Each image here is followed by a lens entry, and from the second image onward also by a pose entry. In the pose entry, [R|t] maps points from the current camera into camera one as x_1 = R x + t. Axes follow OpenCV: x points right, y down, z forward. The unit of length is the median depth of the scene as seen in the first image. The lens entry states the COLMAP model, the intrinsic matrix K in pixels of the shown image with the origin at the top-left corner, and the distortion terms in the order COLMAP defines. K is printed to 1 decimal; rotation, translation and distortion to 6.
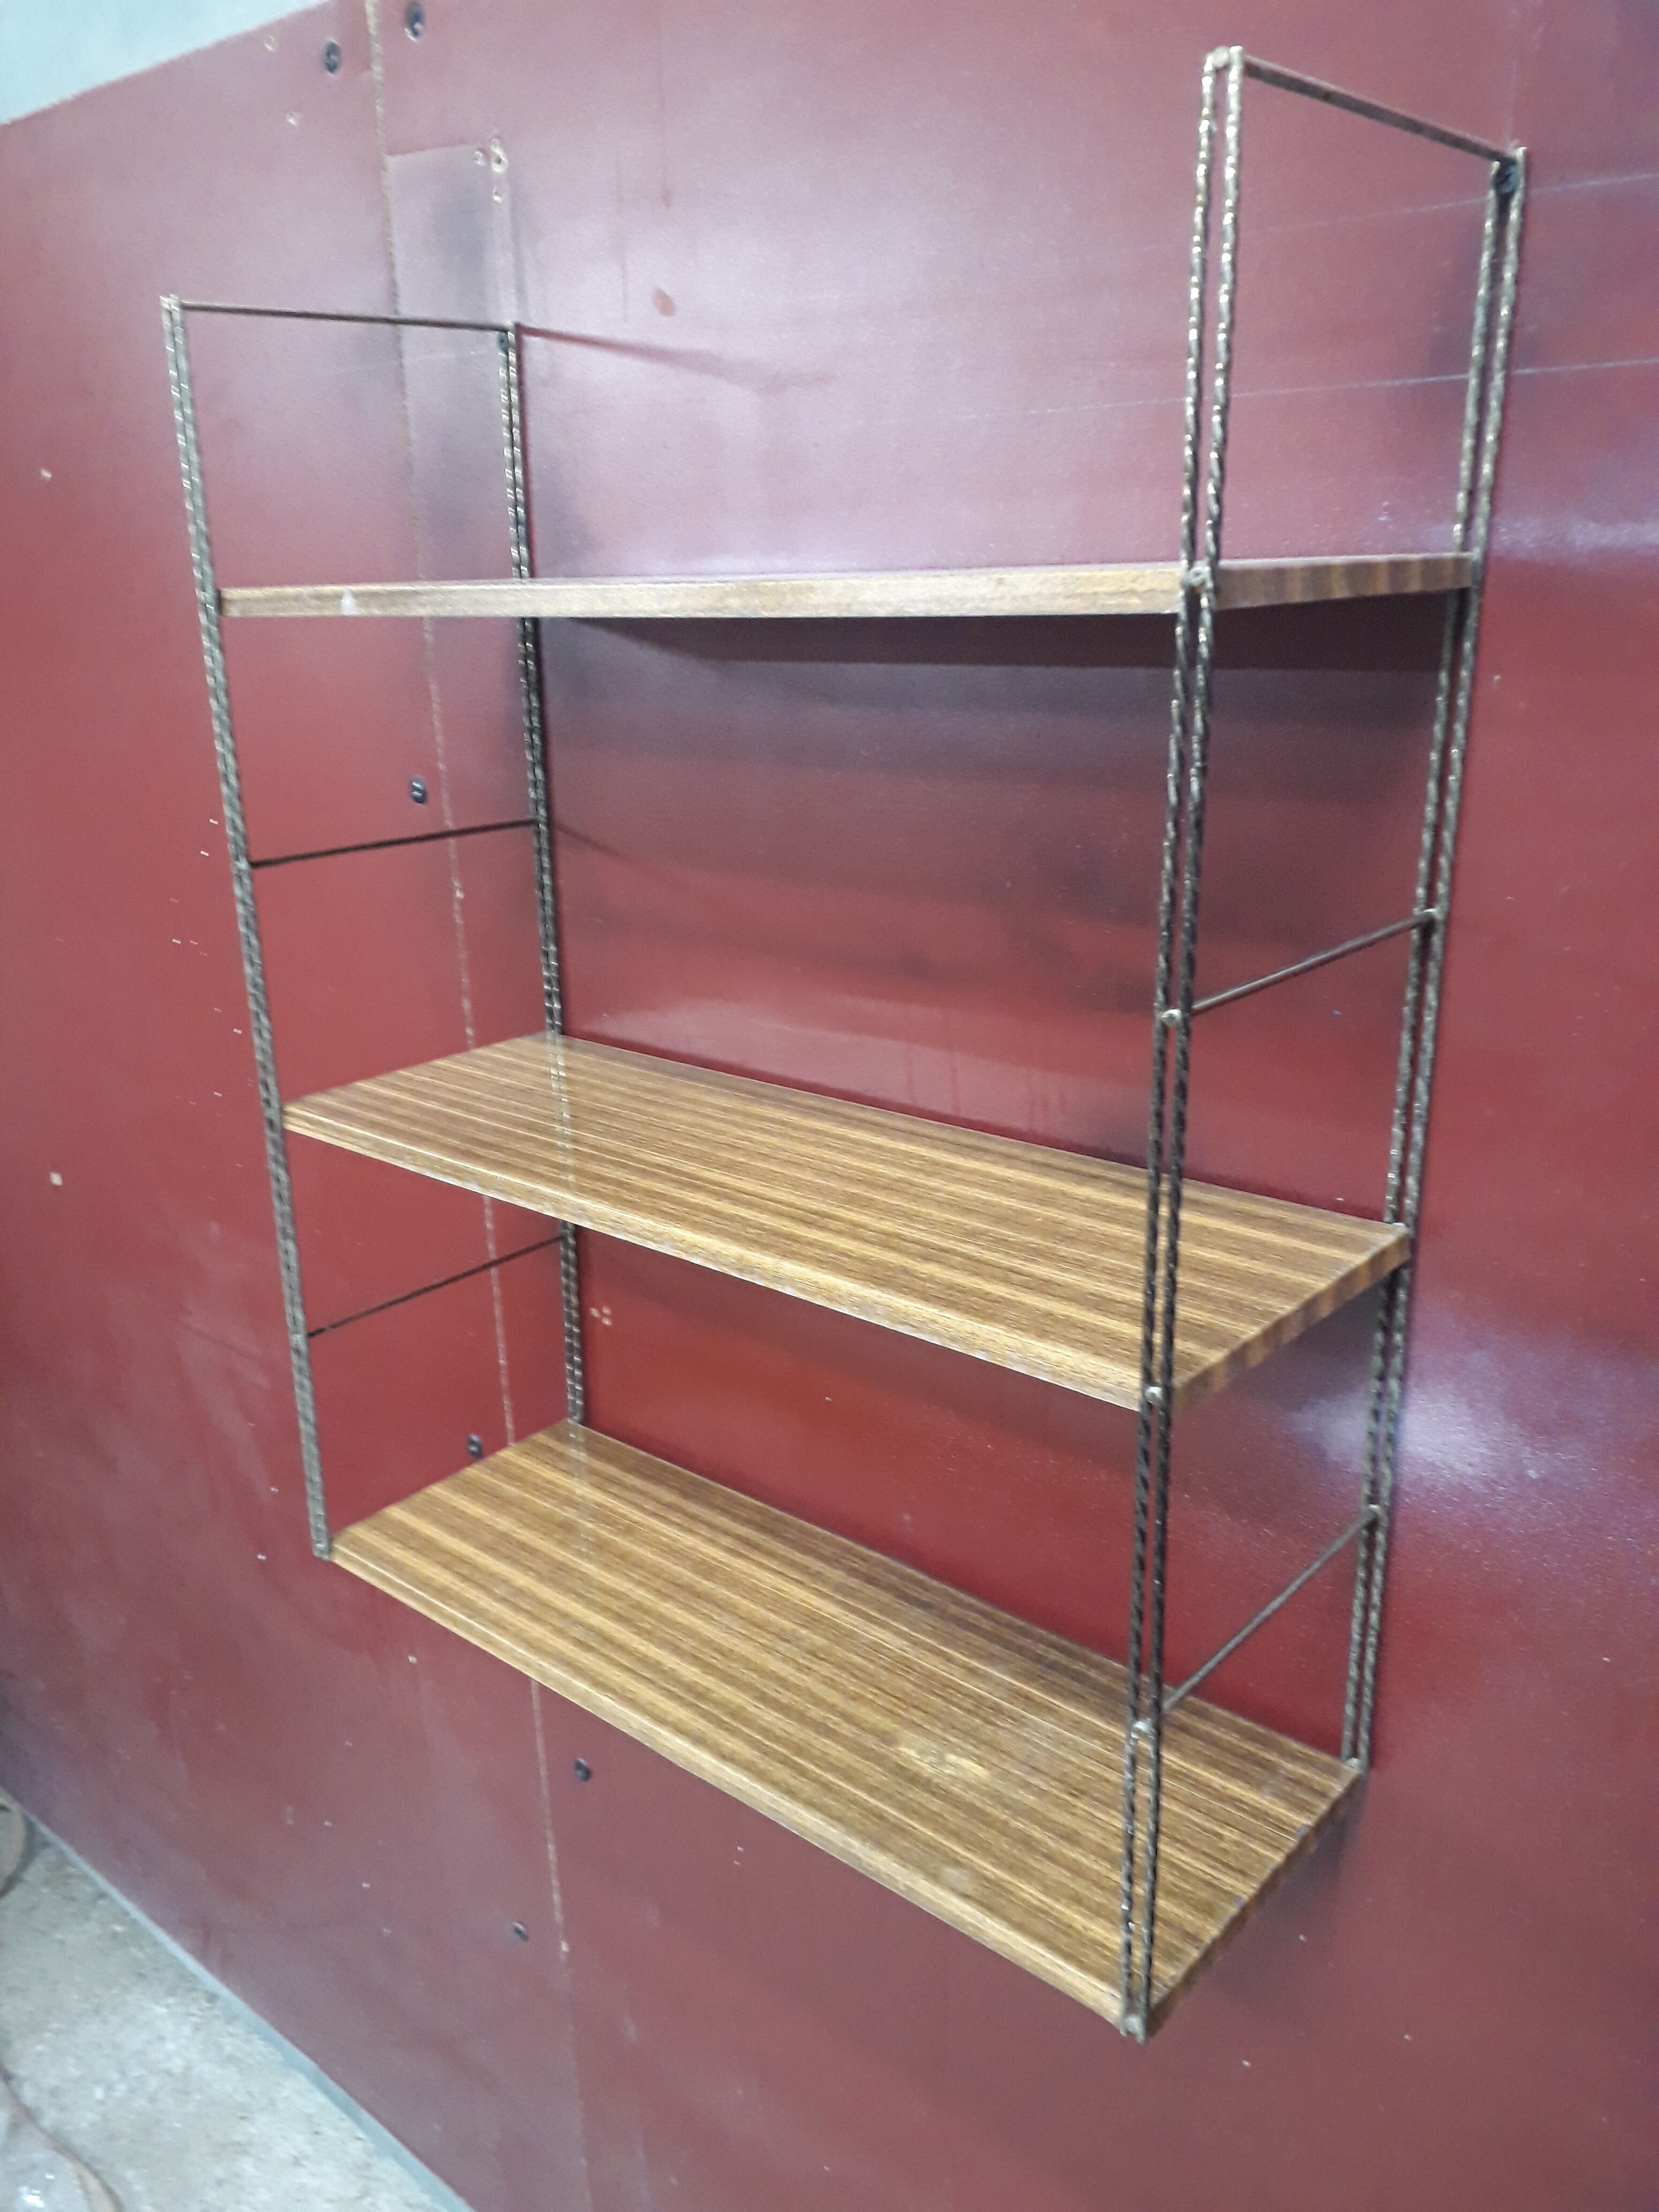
lens RADIAL K [[1755.1, 0, 830.4], [0, 1755.1, 1115.4], [0, 0, 1]] dist [0.066586, -0.000478]
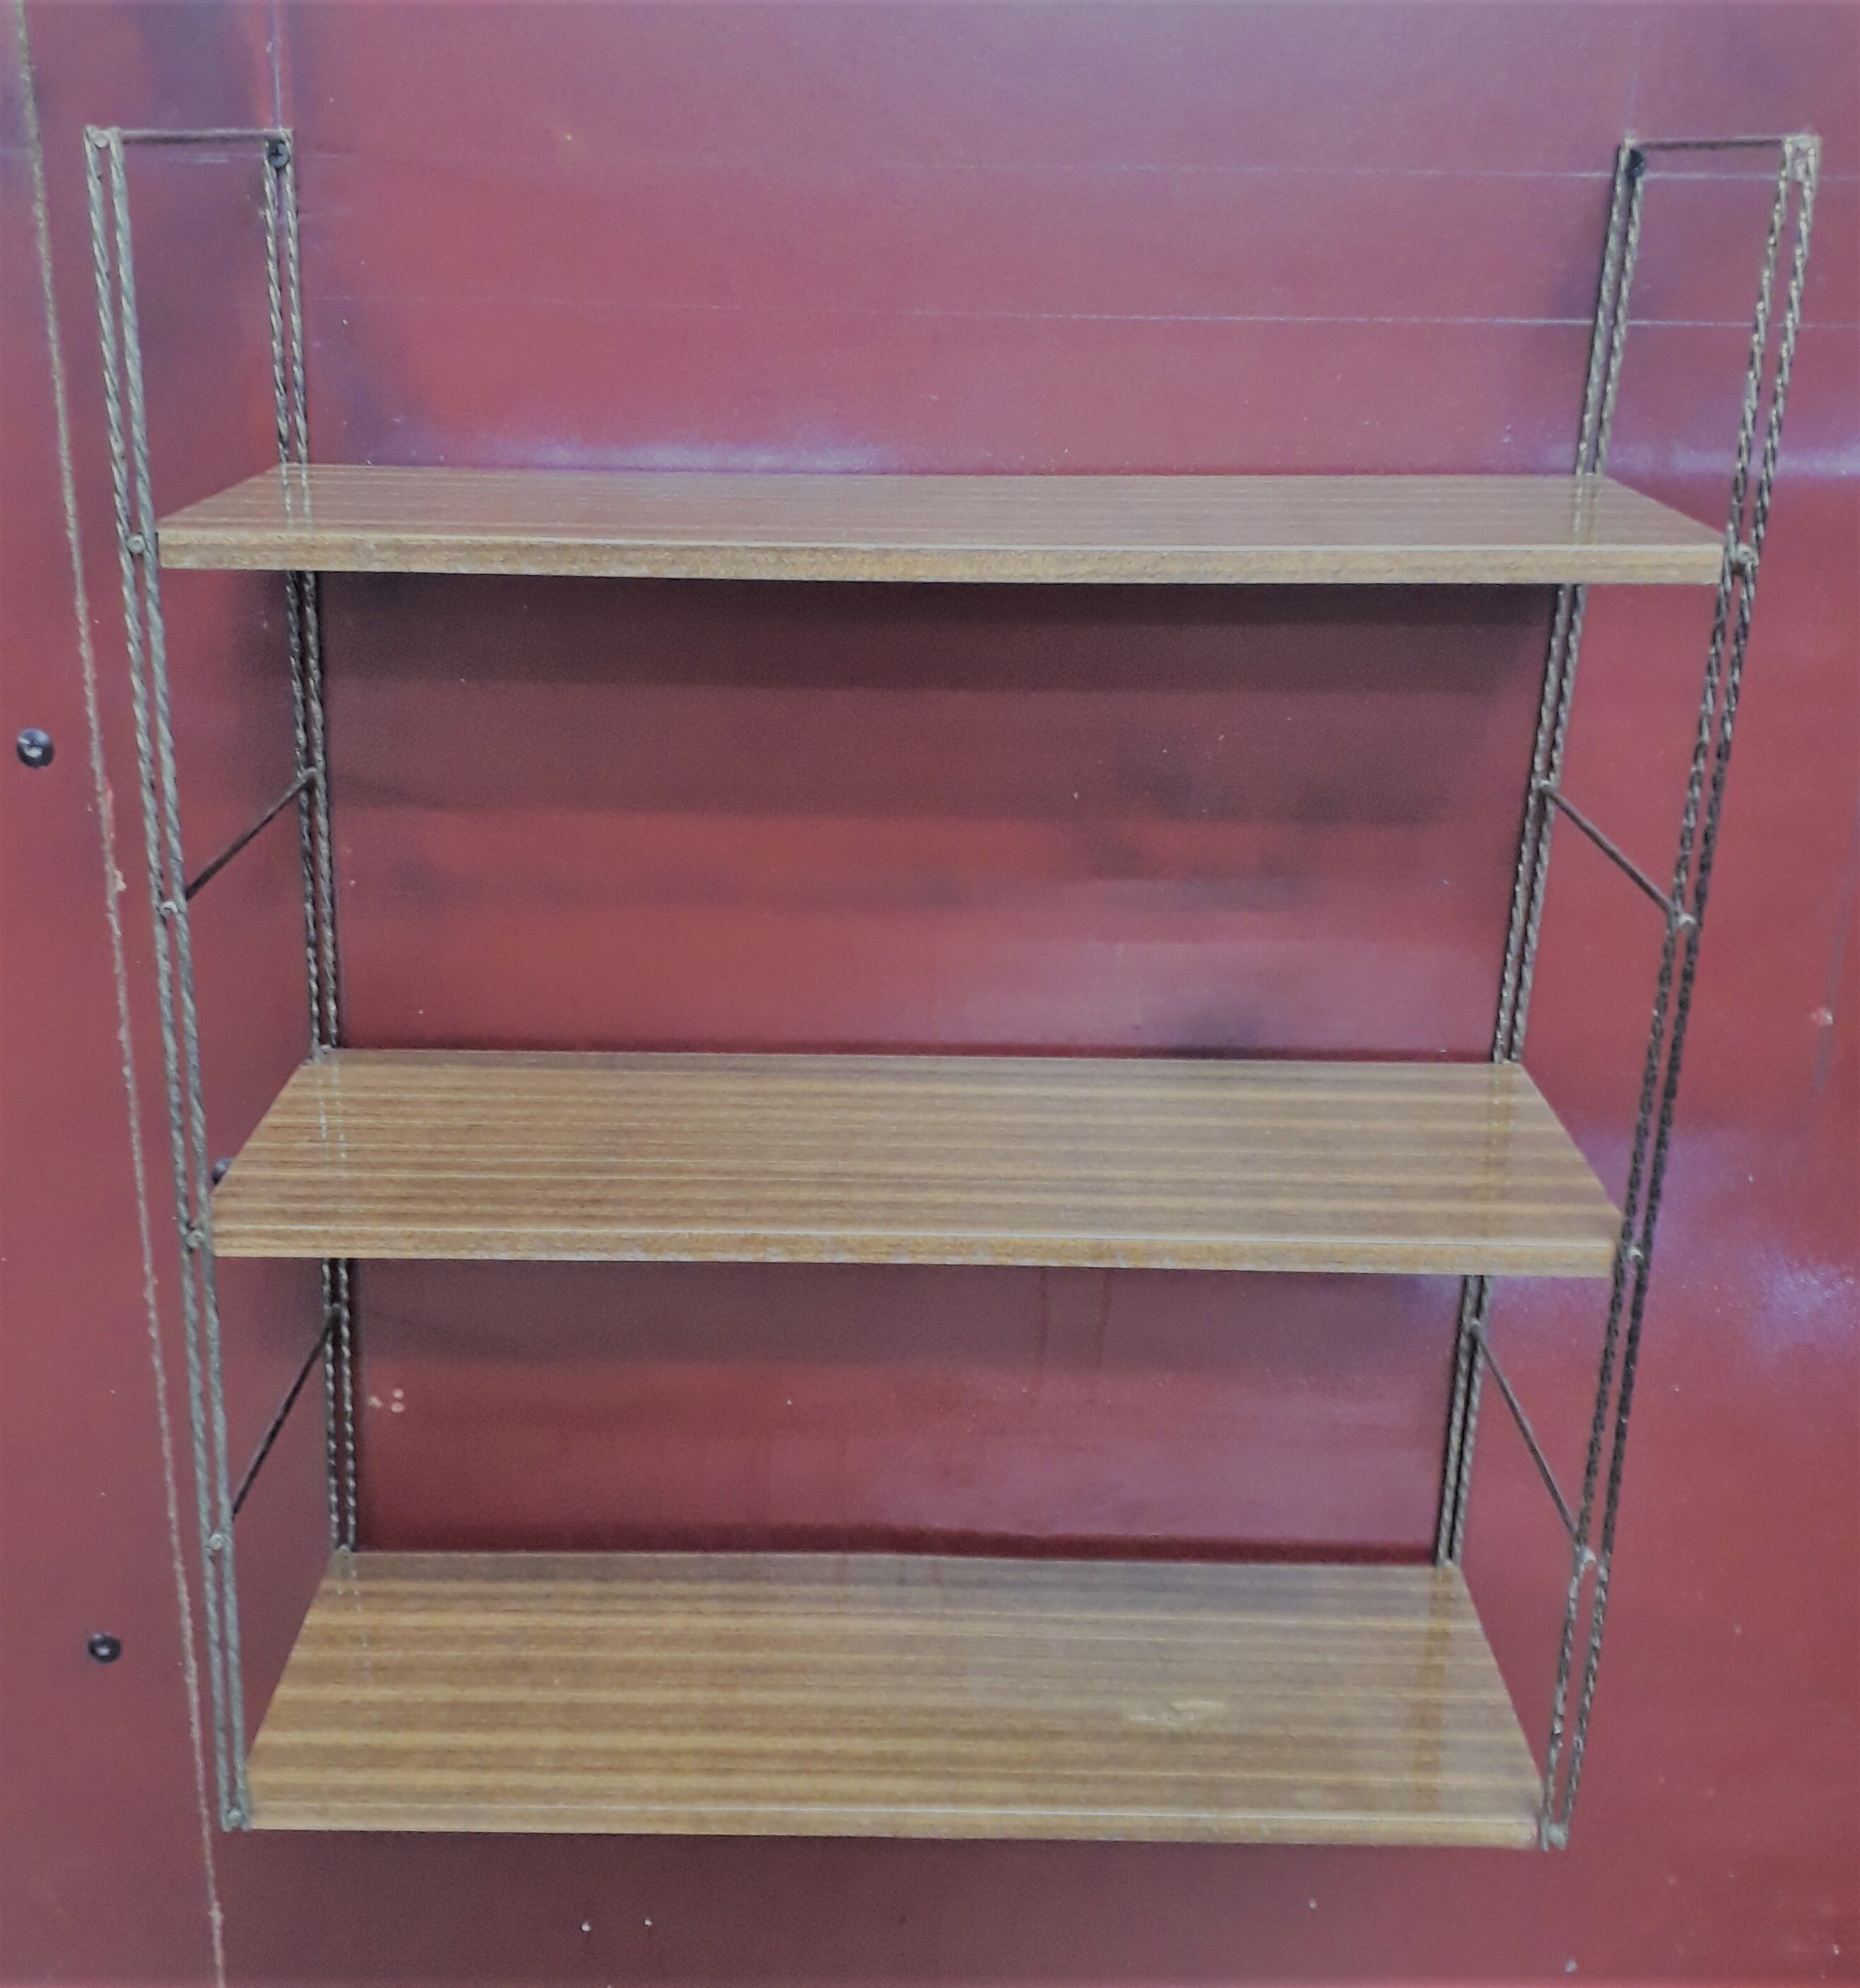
lens RADIAL K [[2331.7, 0, 930.0], [0, 2331.7, 994.0], [0, 0, 1]] dist [0.226374, -0.692426]
pose [[0.757163, -0.190122, 0.624946, -0.746164], [0.166084, 0.981299, 0.097310, -0.158179], [-0.631759, 0.030113, 0.774579, 0.080575]]
